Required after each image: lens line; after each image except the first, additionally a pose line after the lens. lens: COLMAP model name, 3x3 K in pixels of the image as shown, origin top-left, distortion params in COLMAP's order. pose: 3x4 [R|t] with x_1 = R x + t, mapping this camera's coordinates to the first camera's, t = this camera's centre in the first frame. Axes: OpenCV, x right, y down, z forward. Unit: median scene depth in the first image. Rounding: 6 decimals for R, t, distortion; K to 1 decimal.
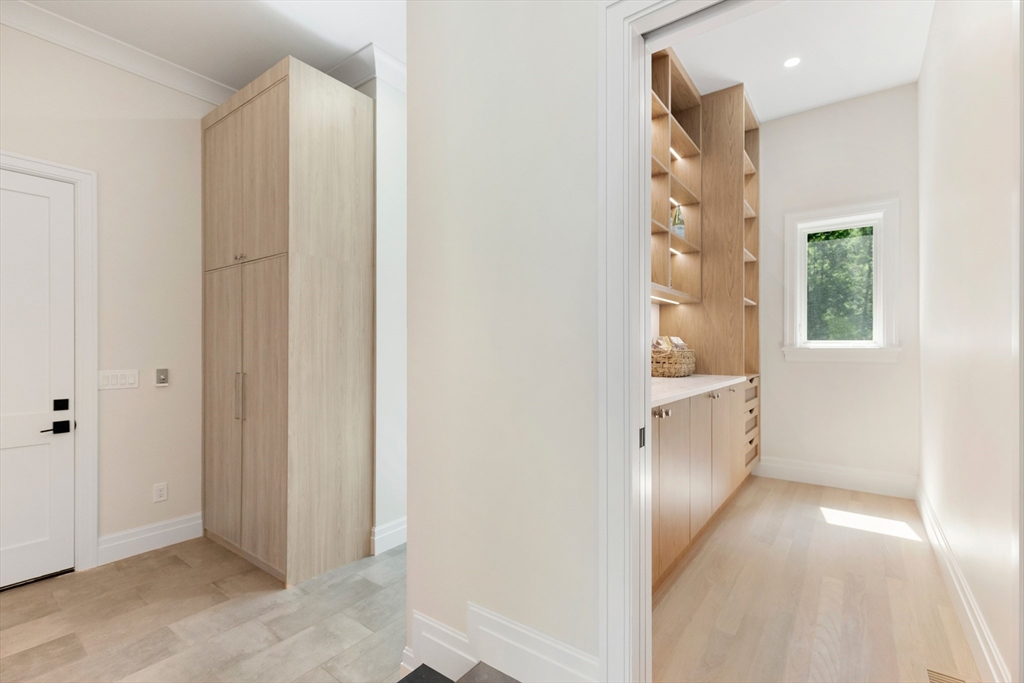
lens RADIAL K [[470.7, 0, 511.6], [0, 470.7, 346.1], [0, 0, 1]] dist [0.000269, -0.000002]
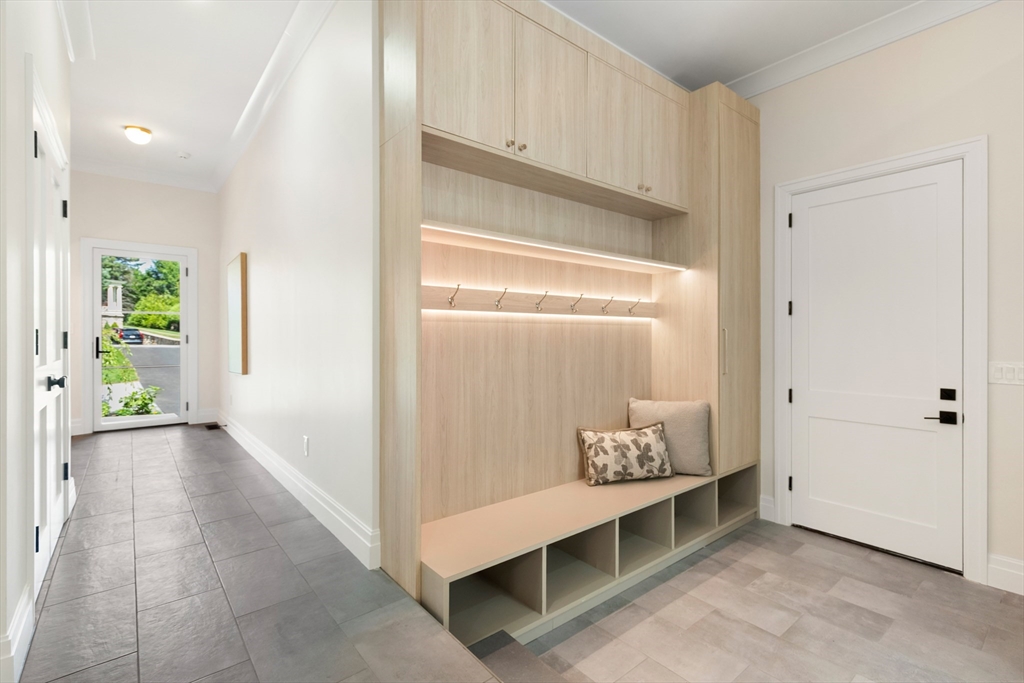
lens RADIAL K [[459.8, 0, 506.7], [0, 459.8, 340.2], [0, 0, 1]] dist [0.003843, 0.000697]
pose [[-0.249761, 0.000641, -0.968307, 0.182514], [-0.000959, 0.999999, 0.000909, 0.013943], [0.968307, 0.001155, -0.249760, 0.367299]]
